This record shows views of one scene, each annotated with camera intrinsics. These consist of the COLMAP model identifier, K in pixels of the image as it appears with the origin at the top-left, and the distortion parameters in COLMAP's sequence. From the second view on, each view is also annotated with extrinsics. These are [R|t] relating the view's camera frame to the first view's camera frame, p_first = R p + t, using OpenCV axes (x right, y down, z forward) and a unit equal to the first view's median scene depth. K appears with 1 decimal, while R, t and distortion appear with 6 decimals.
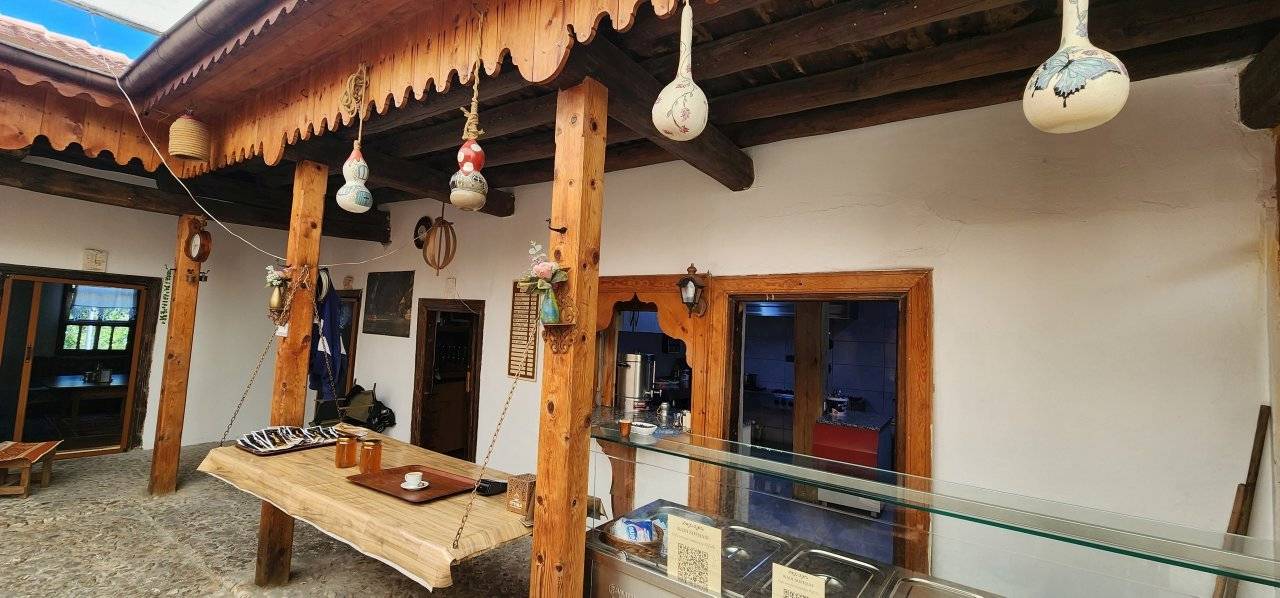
lens RADIAL K [[530.4, 0, 634.5], [0, 530.4, 292.0], [0, 0, 1]] dist [0.003516, -0.000217]
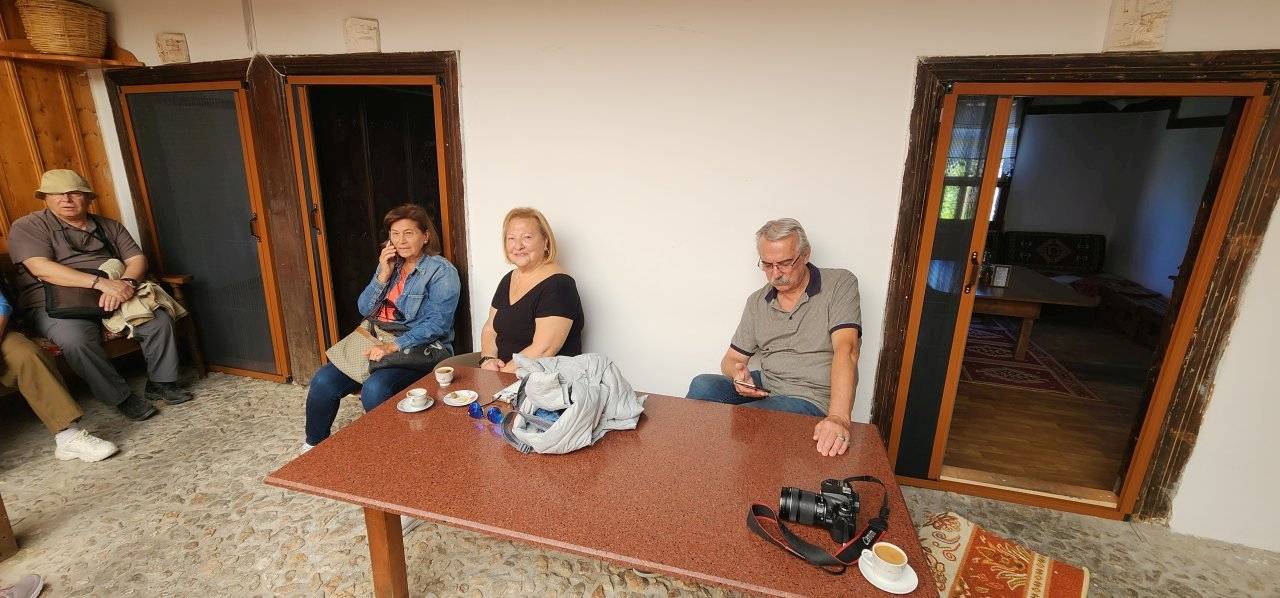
lens RADIAL K [[530.4, 0, 634.5], [0, 530.4, 292.0], [0, 0, 1]] dist [0.003516, -0.000217]
pose [[0.318565, 0.200348, -0.926486, -0.480676], [0.073127, 0.969301, 0.234751, 0.002845], [0.945076, -0.142535, 0.294135, 0.357718]]
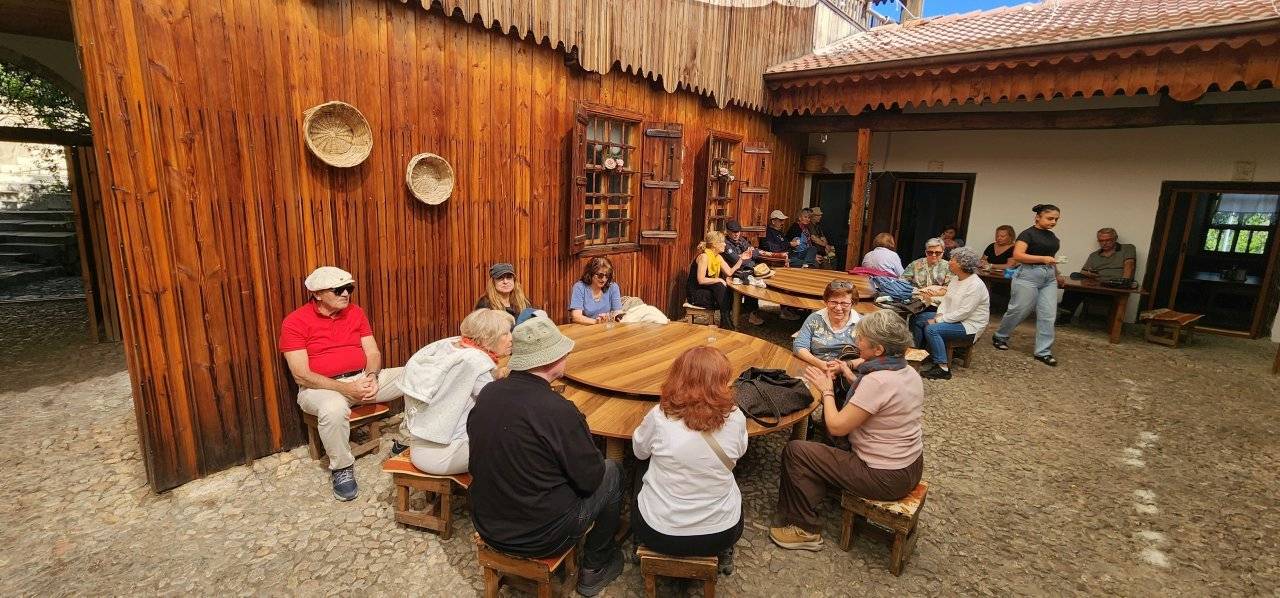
lens RADIAL K [[530.4, 0, 634.5], [0, 530.4, 292.0], [0, 0, 1]] dist [0.003516, -0.000217]
pose [[-0.056367, 0.132433, -0.989588, 0.163547], [0.042953, 0.990568, 0.130117, -0.006003], [0.997486, -0.035172, -0.061524, -0.174096]]
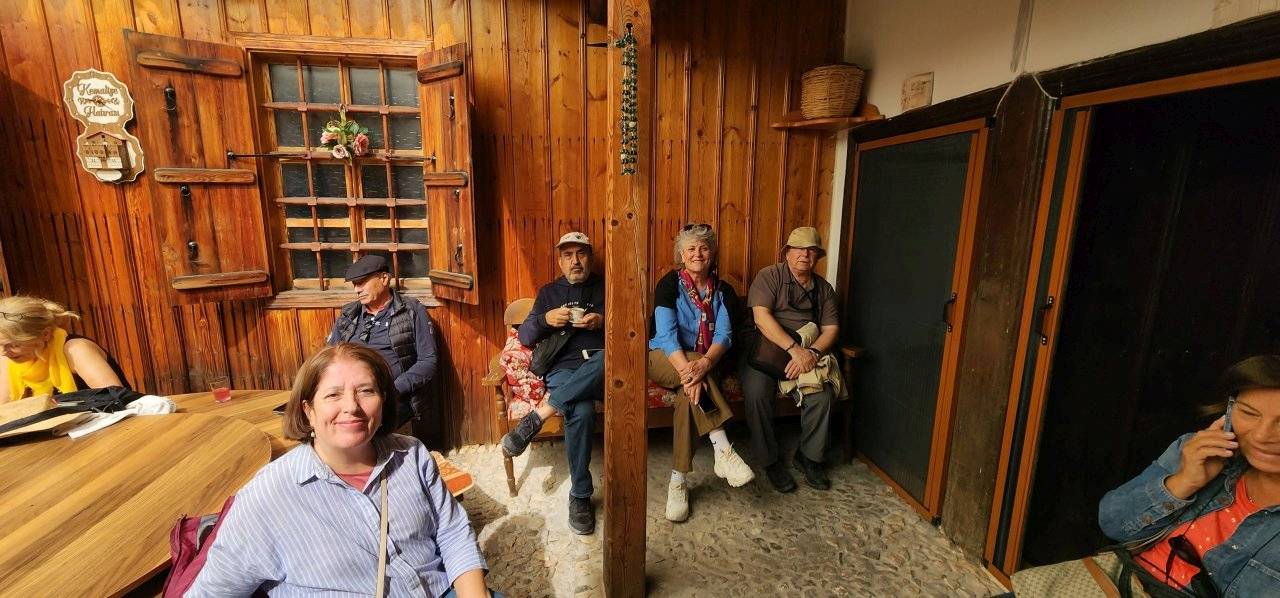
lens RADIAL K [[530.4, 0, 634.5], [0, 530.4, 292.0], [0, 0, 1]] dist [0.003516, -0.000217]
pose [[-0.737647, 0.063389, -0.672205, -0.612304], [0.005238, 0.996090, 0.088183, -0.008409], [0.675167, 0.061527, -0.735095, 0.314678]]
